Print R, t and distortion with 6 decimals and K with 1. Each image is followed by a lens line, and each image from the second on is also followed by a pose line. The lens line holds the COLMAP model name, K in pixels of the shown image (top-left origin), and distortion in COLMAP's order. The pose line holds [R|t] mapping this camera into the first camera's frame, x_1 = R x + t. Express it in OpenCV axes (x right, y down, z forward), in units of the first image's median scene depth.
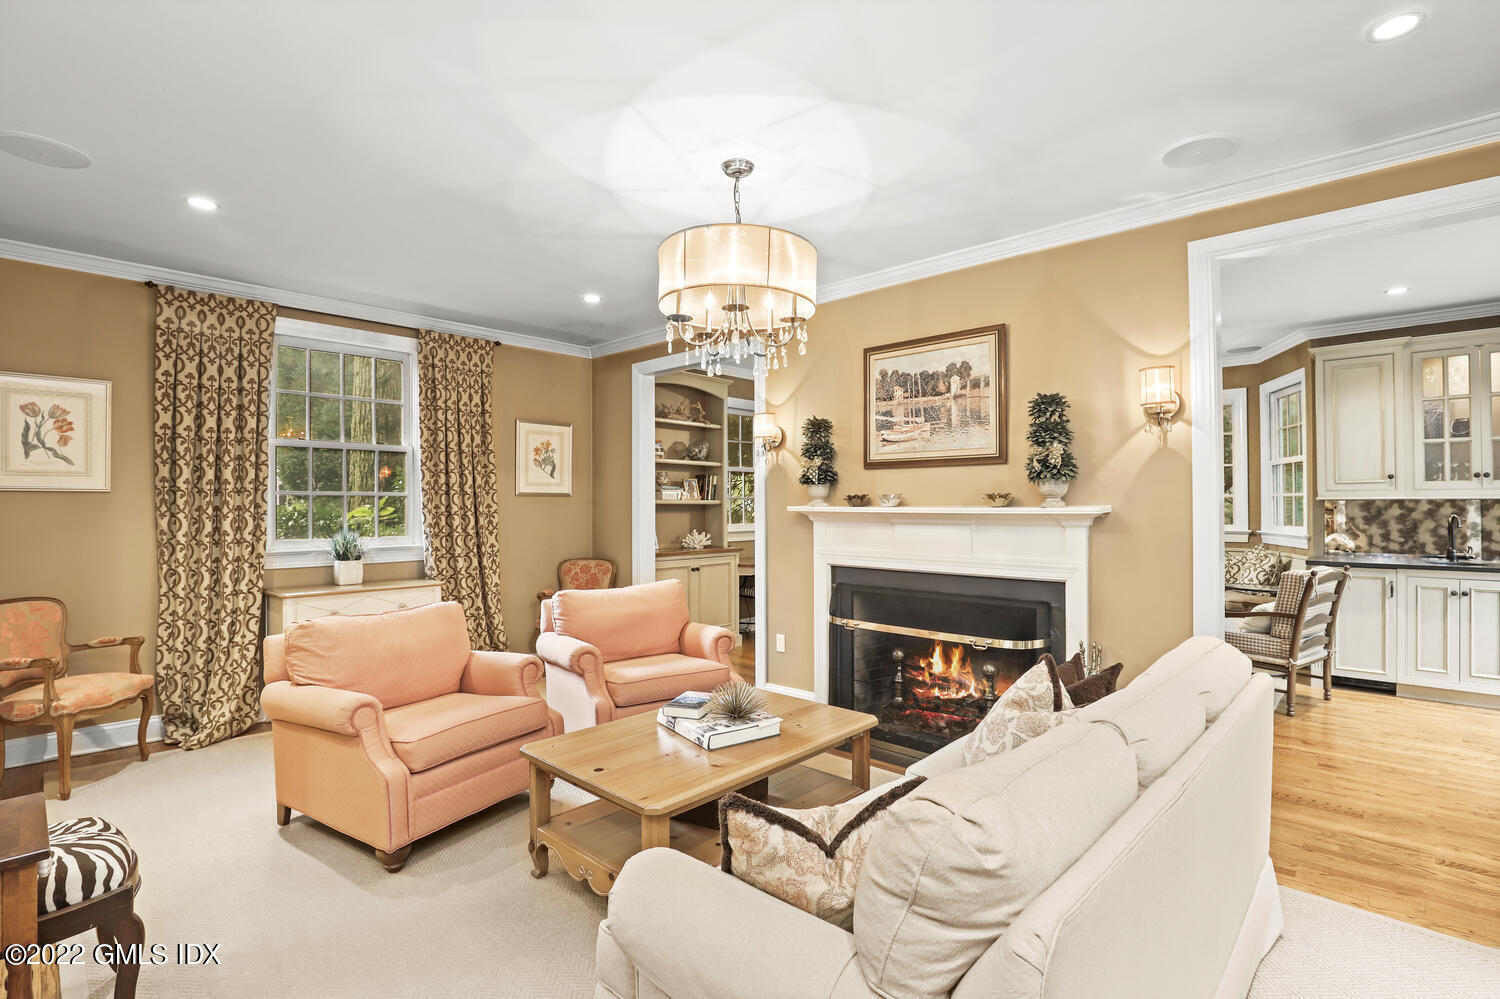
lens RADIAL K [[713.2, 0, 755.7], [0, 713.2, 505.1], [0, 0, 1]] dist [-0.010391, 0.000420]
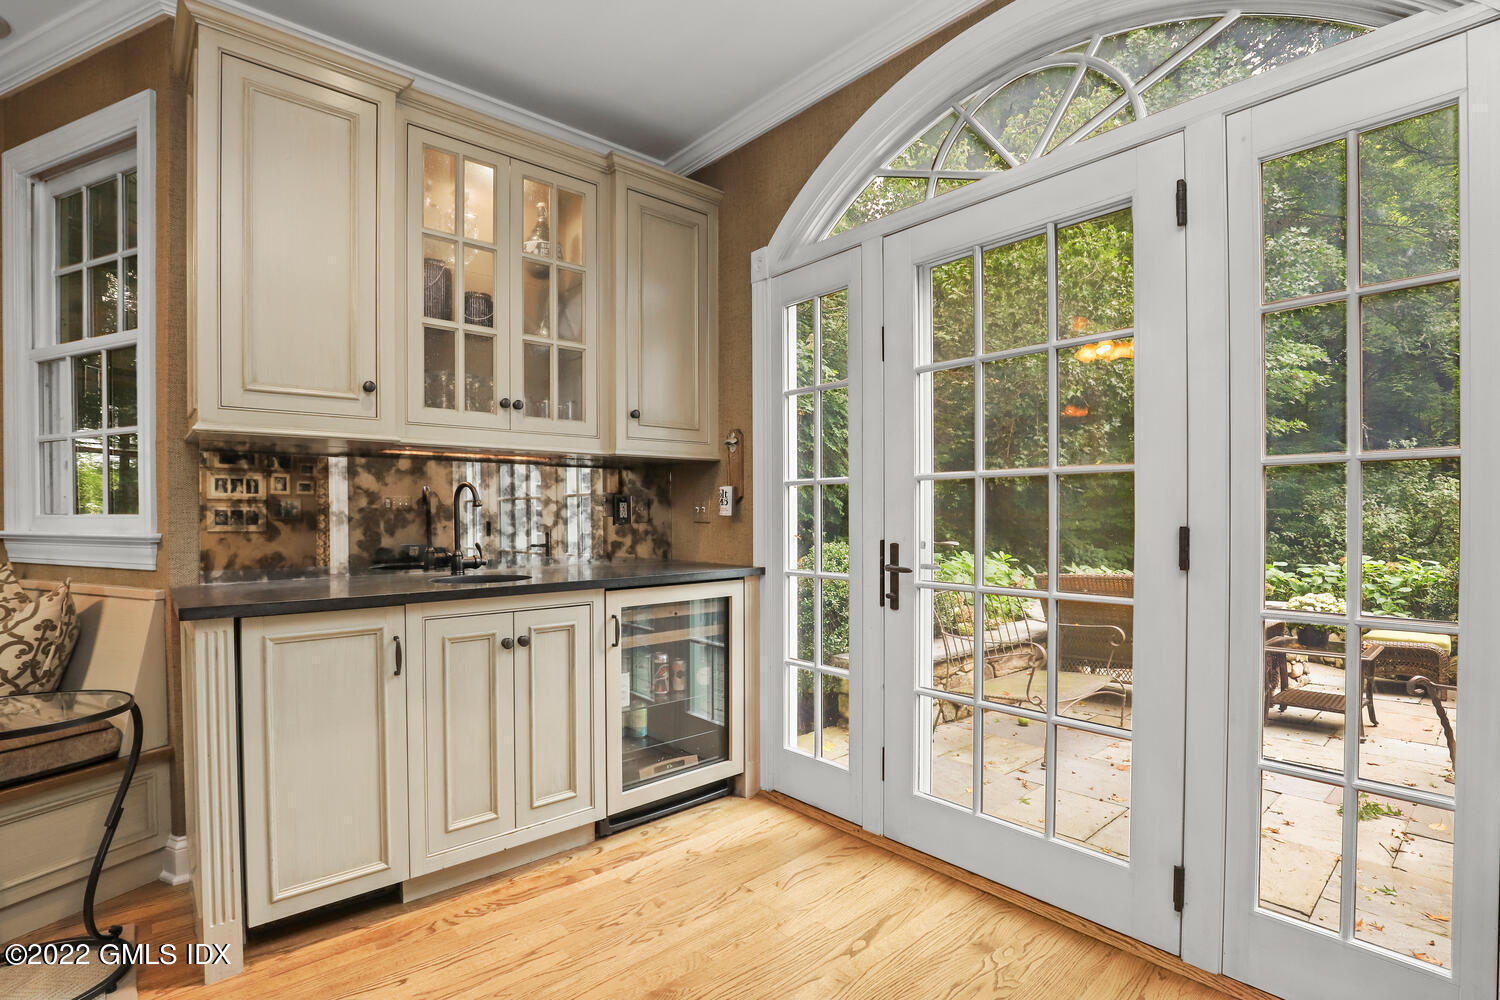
lens RADIAL K [[713.2, 0, 749.5], [0, 713.2, 507.7], [0, 0, 1]] dist [-0.010391, 0.000420]
pose [[0.128706, 0.003462, 0.991677, 0.359700], [0.004316, 0.999982, -0.004051, 0.025241], [-0.991673, 0.004801, 0.128689, 0.514847]]
